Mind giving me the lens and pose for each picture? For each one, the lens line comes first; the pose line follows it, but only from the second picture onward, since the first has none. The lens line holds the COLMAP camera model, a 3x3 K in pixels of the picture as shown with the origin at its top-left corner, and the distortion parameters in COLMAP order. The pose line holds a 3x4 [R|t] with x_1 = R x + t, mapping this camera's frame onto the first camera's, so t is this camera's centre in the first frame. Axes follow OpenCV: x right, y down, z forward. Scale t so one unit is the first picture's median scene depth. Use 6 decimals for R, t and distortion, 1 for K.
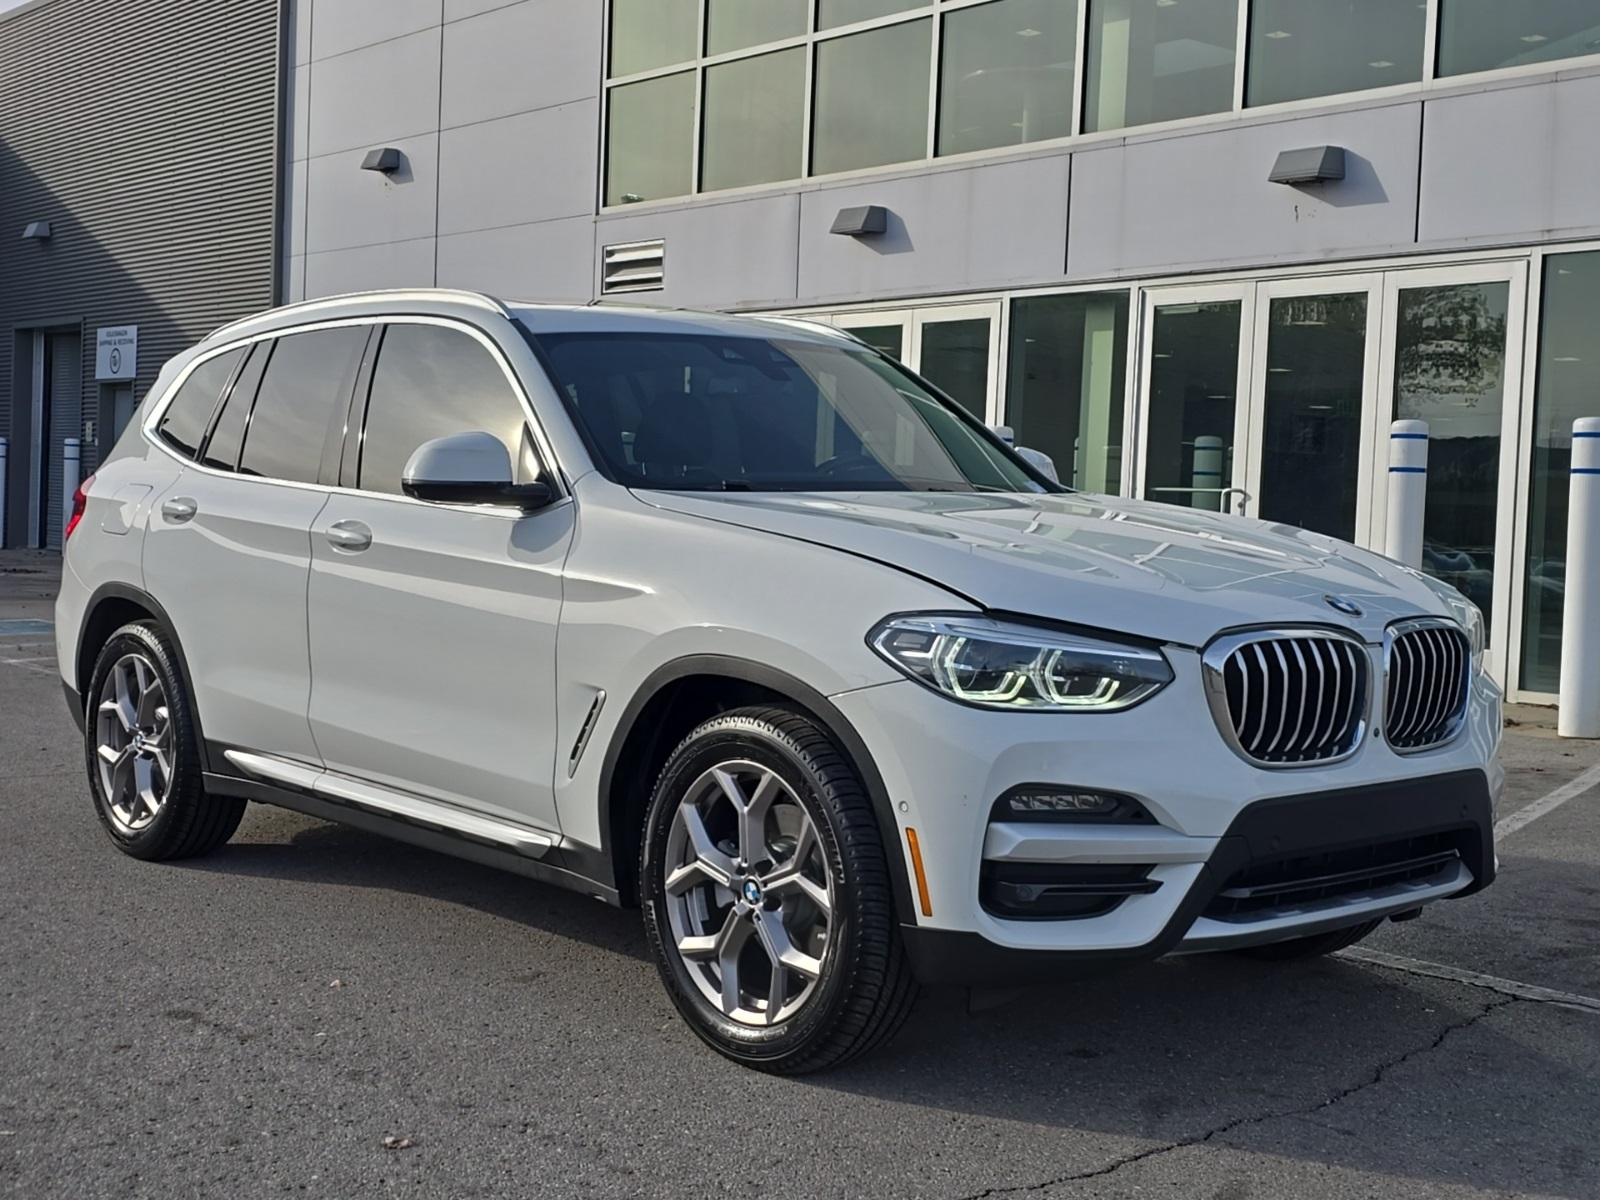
lens RADIAL K [[2050.9, 0, 800.0], [0, 2050.9, 600.0], [0, 0, 1]] dist [0.132300, -0.123801]
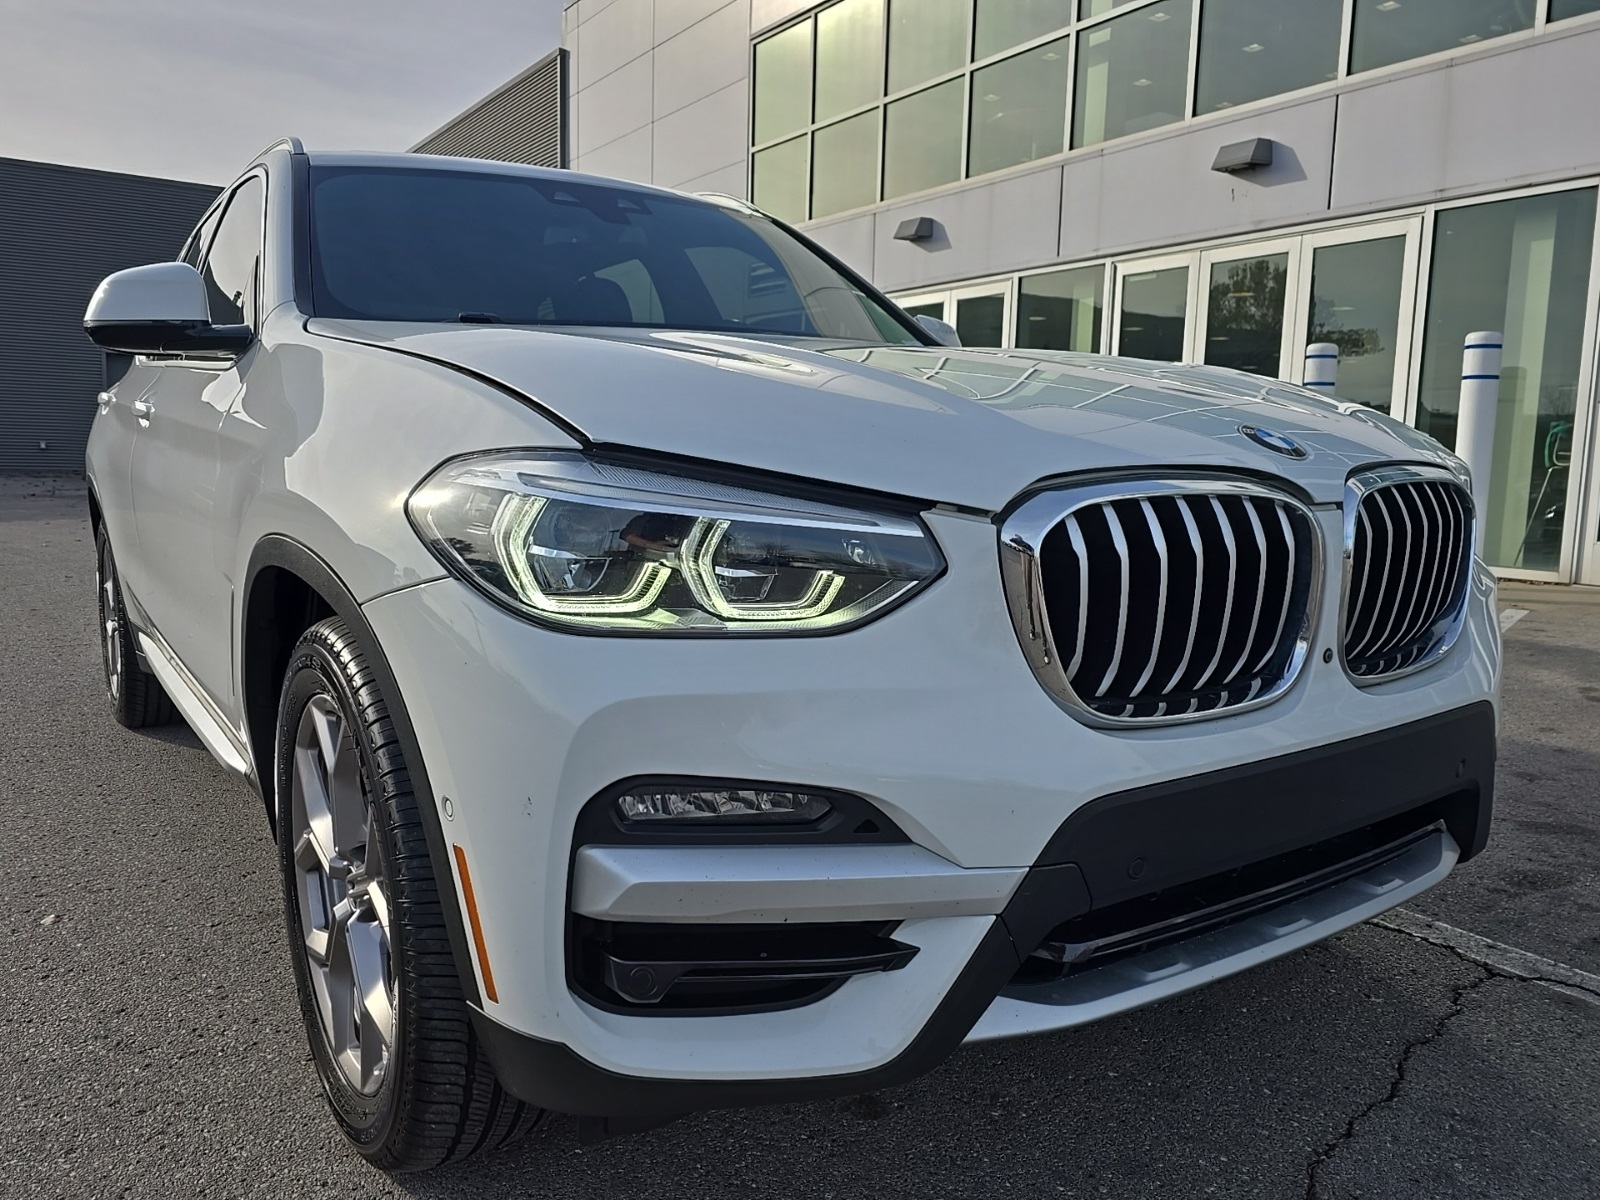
lens RADIAL K [[1178.9, 0, 800.0], [0, 1178.9, 600.0], [0, 0, 1]] dist [0.041541, -0.007229]
pose [[0.993529, -0.001409, -0.113571, 0.137423], [0.010365, 0.996875, 0.078310, 0.016403], [0.113106, -0.078980, 0.990439, 0.532295]]
